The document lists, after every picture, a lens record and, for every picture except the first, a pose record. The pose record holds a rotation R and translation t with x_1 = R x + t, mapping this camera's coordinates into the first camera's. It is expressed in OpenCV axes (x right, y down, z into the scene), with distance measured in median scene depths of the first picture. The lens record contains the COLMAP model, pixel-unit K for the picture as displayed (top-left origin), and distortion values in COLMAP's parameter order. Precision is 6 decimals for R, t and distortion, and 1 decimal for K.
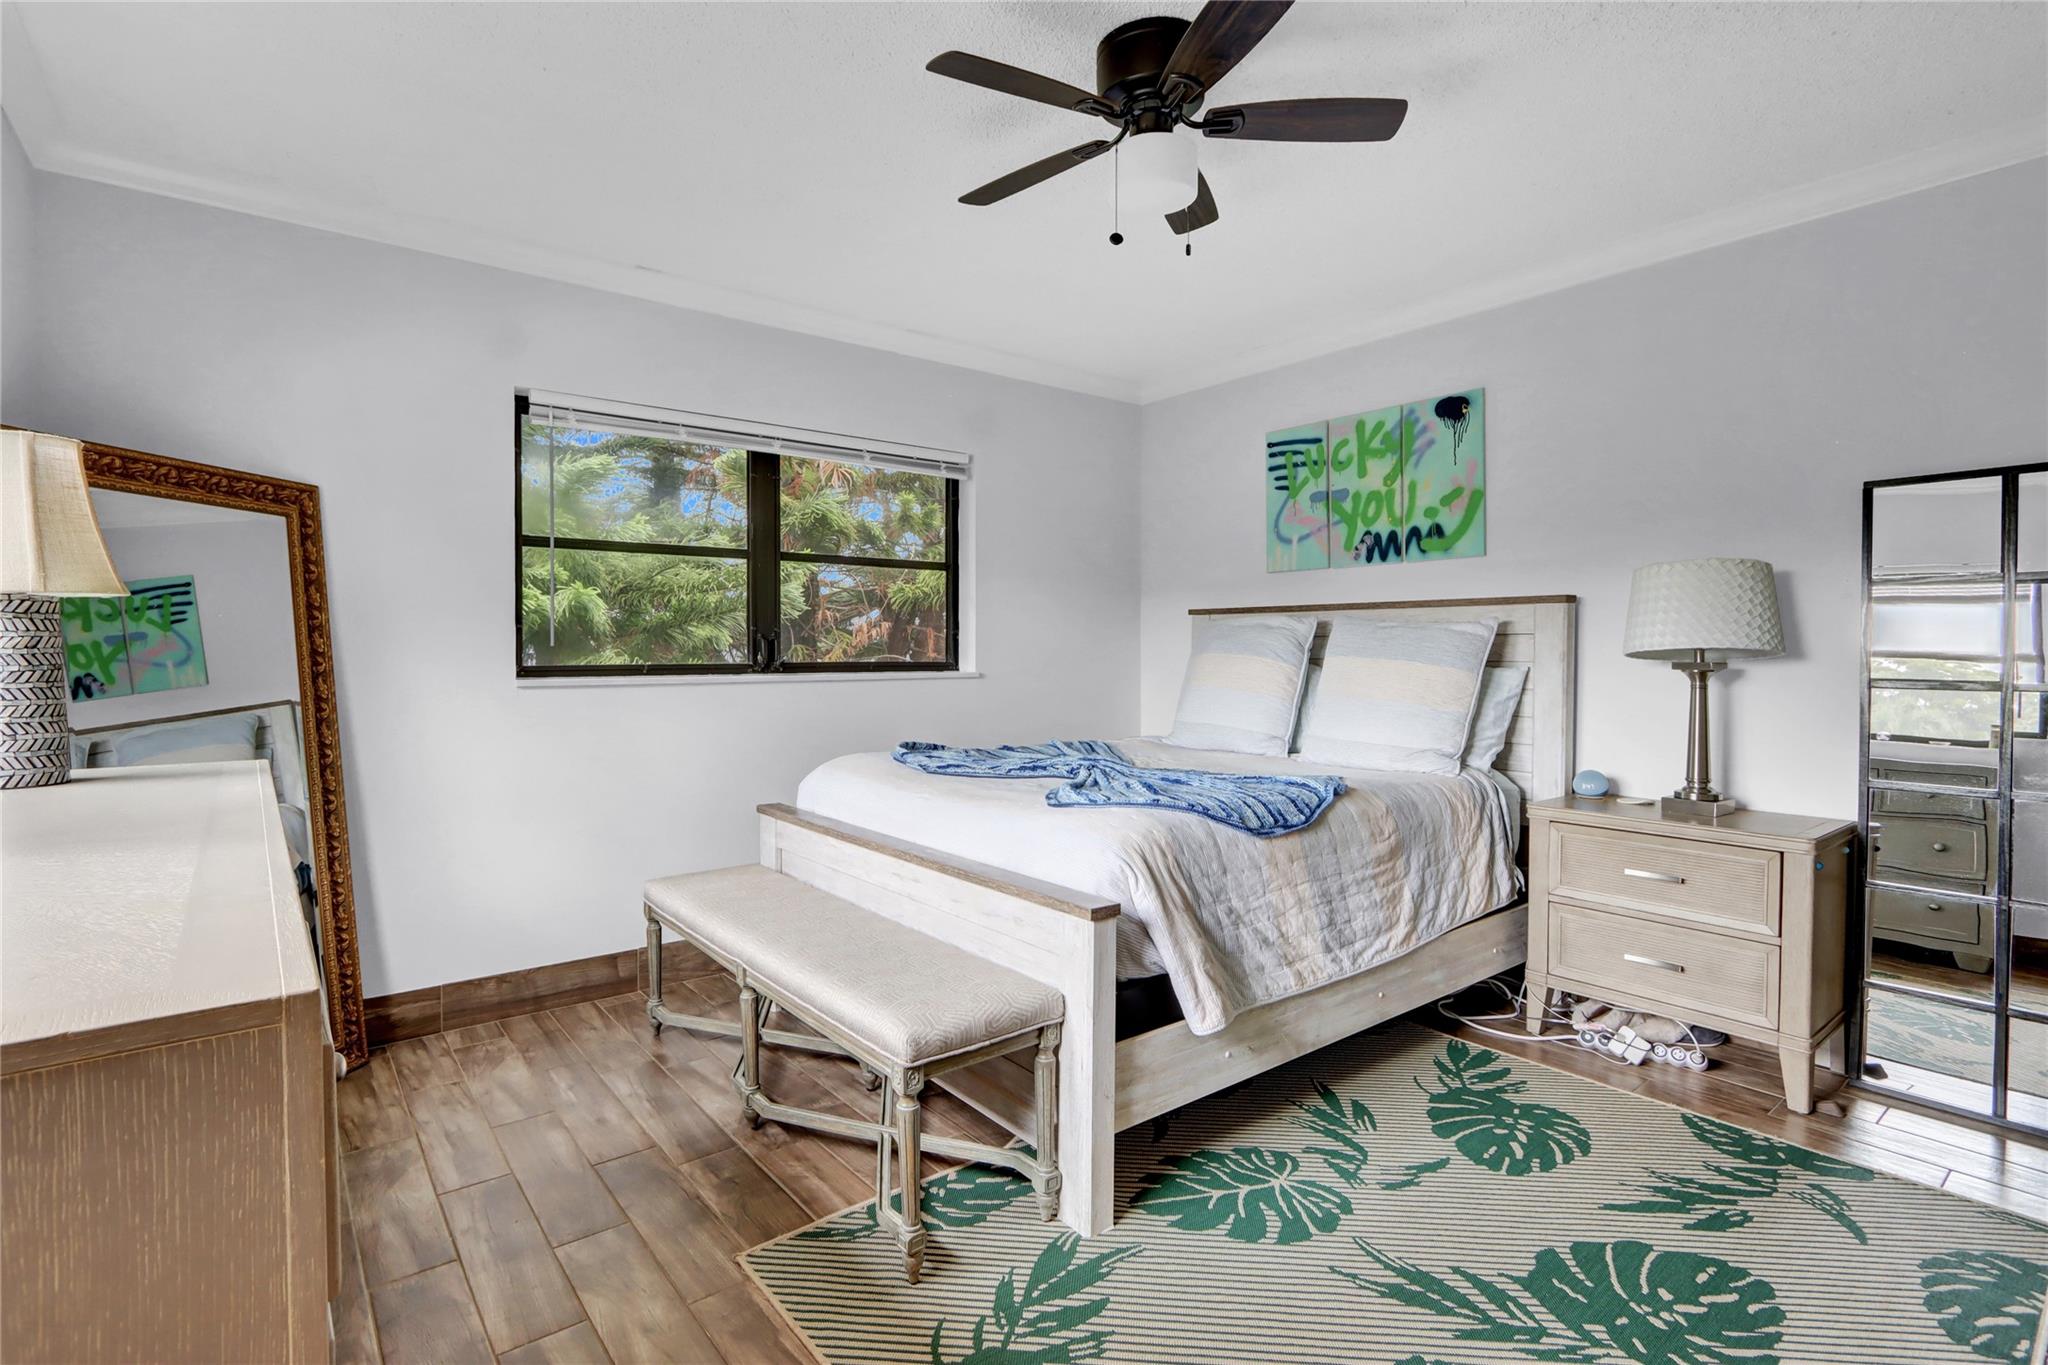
lens RADIAL K [[978.9, 0, 990.6], [0, 978.9, 677.1], [0, 0, 1]] dist [-0.013708, 0.000792]
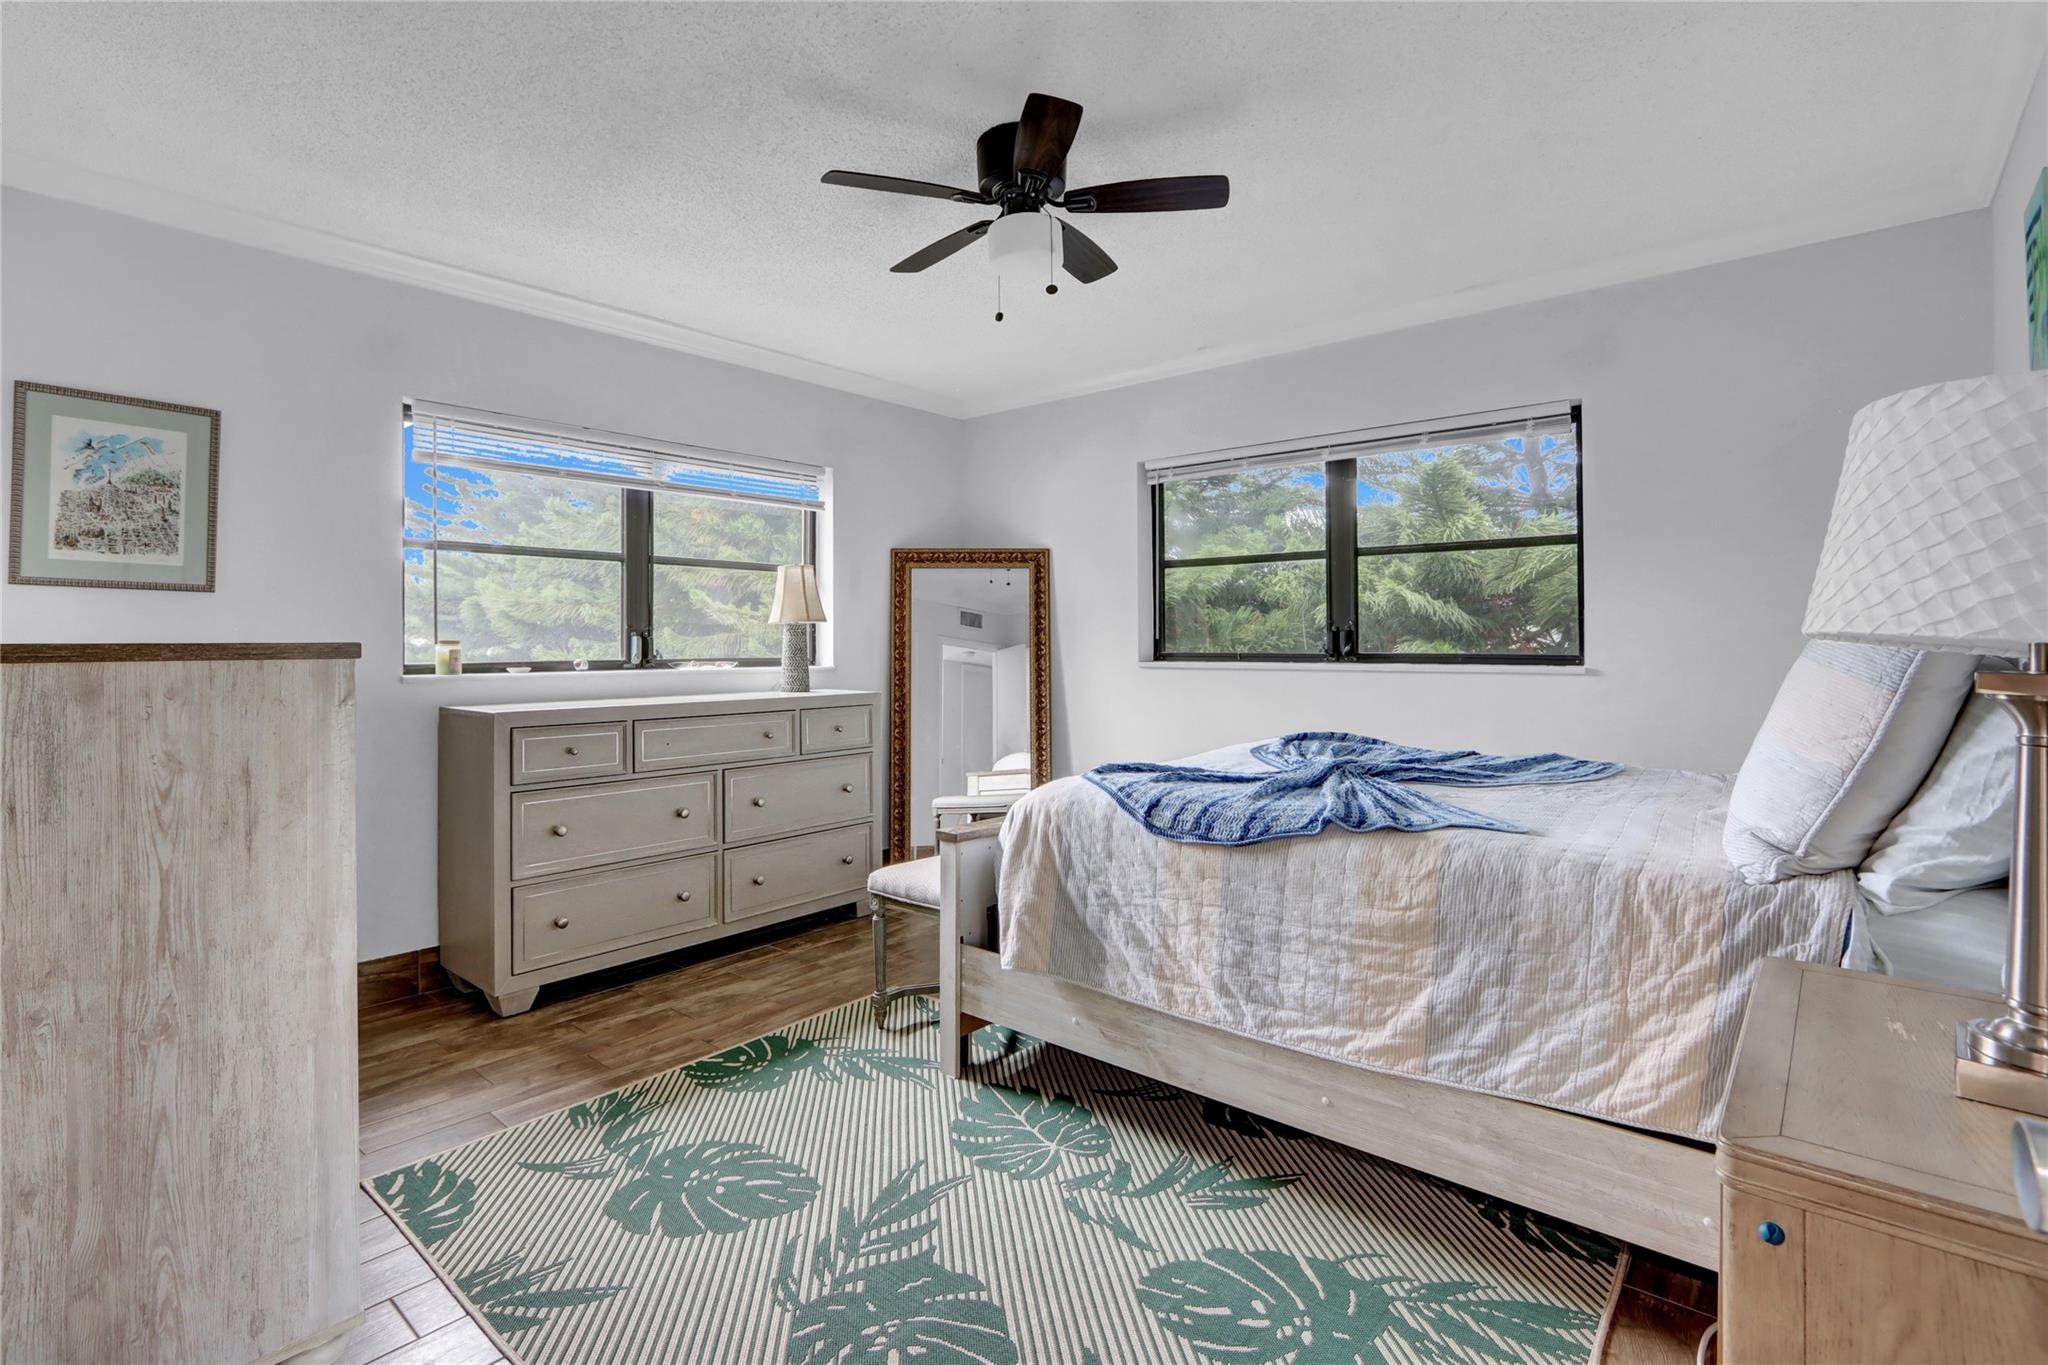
lens RADIAL K [[965.9, 0, 978.4], [0, 965.9, 663.8], [0, 0, 1]] dist [-0.002293, 0.000042]
pose [[0.182951, 0.021807, -0.982880, 1.154352], [-0.020721, 0.999617, 0.018321, -0.019990], [0.982904, 0.017014, 0.183333, 0.638967]]
